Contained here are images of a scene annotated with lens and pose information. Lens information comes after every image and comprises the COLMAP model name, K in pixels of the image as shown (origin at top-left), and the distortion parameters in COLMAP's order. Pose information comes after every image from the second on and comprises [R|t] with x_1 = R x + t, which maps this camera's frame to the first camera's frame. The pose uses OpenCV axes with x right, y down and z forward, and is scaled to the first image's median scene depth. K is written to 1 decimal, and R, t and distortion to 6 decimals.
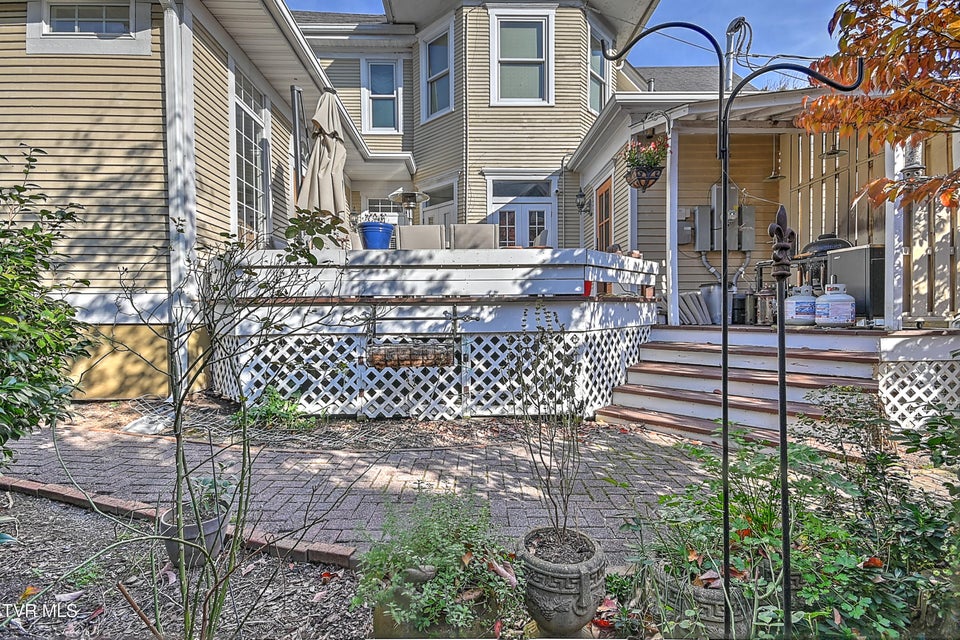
lens RADIAL K [[441.7, 0, 479.2], [0, 441.7, 322.8], [0, 0, 1]] dist [0.014706, -0.000773]
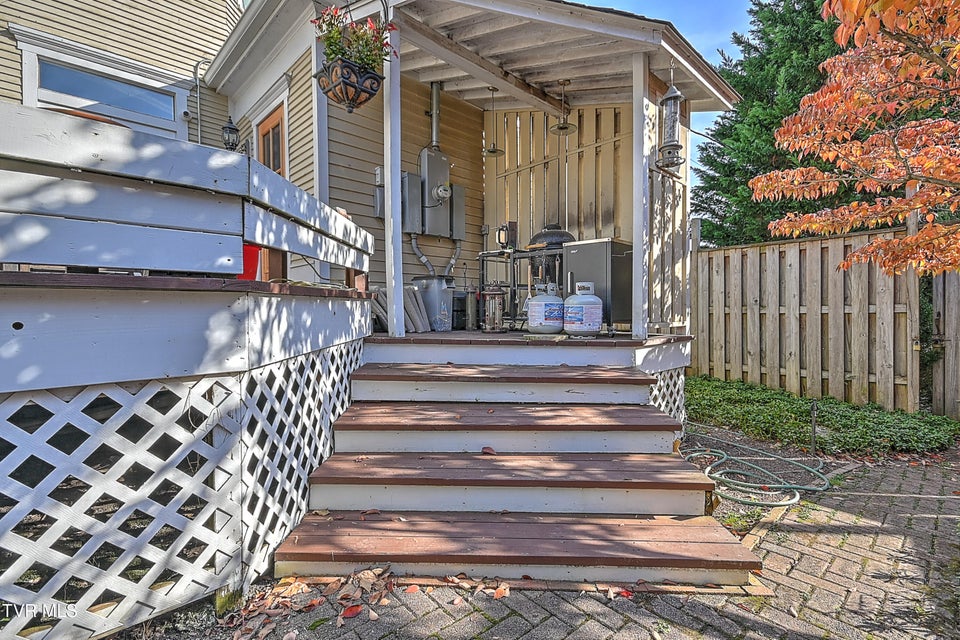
lens RADIAL K [[441.7, 0, 479.2], [0, 441.7, 322.8], [0, 0, 1]] dist [0.014706, -0.000773]
pose [[0.745713, -0.012498, 0.666150, 0.121120], [0.006661, 0.999914, 0.011303, -0.024206], [-0.666234, -0.003991, 0.745732, 0.523298]]
